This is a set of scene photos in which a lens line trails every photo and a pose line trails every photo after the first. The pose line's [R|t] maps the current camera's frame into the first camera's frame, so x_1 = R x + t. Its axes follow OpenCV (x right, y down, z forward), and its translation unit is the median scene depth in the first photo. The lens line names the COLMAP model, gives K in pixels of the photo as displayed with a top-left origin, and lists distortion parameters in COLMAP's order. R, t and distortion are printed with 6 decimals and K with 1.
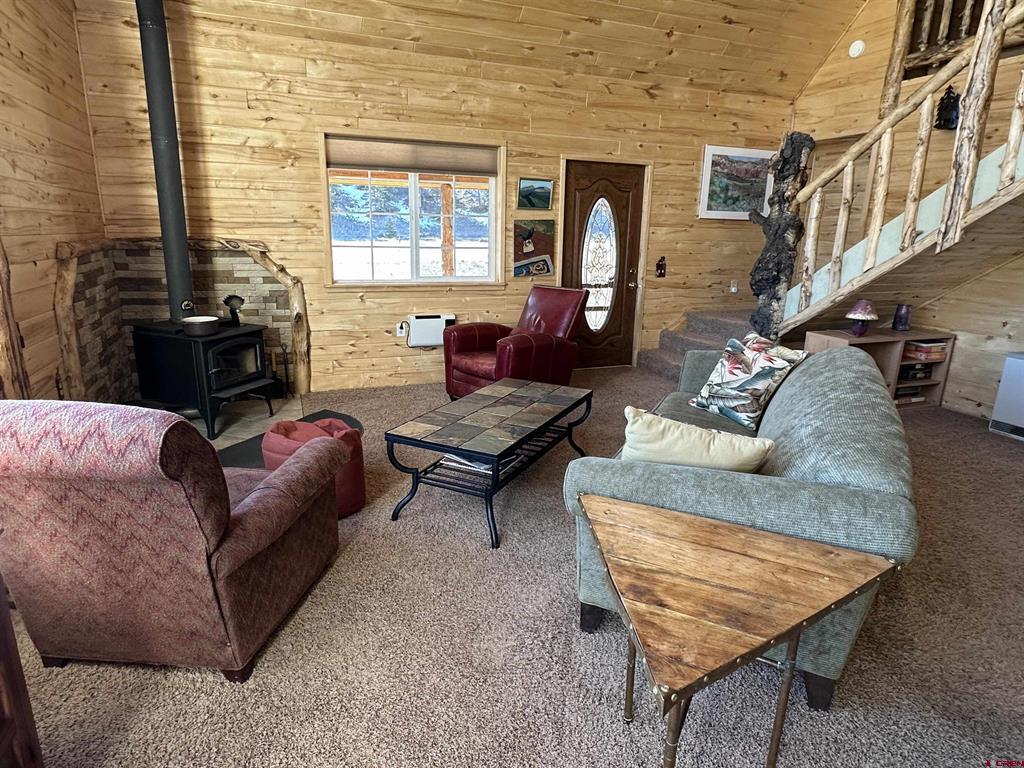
lens RADIAL K [[594.3, 0, 511.6], [0, 594.3, 384.1], [0, 0, 1]] dist [-0.003678, -0.000423]
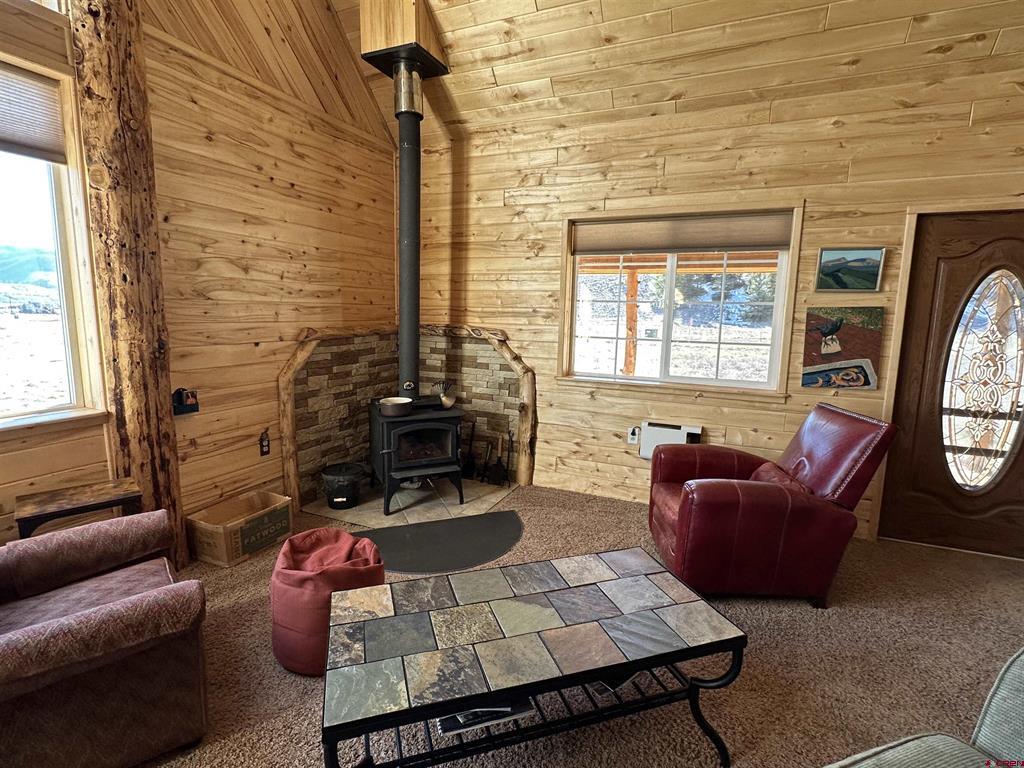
lens RADIAL K [[506.4, 0, 510.9], [0, 506.4, 383.7], [0, 0, 1]] dist [-0.005131, 0.001454]
pose [[0.704157, 0.095411, -0.703605, 0.197553], [-0.183492, 0.981723, -0.050511, -0.099991], [0.685926, 0.164674, 0.708794, 0.375791]]
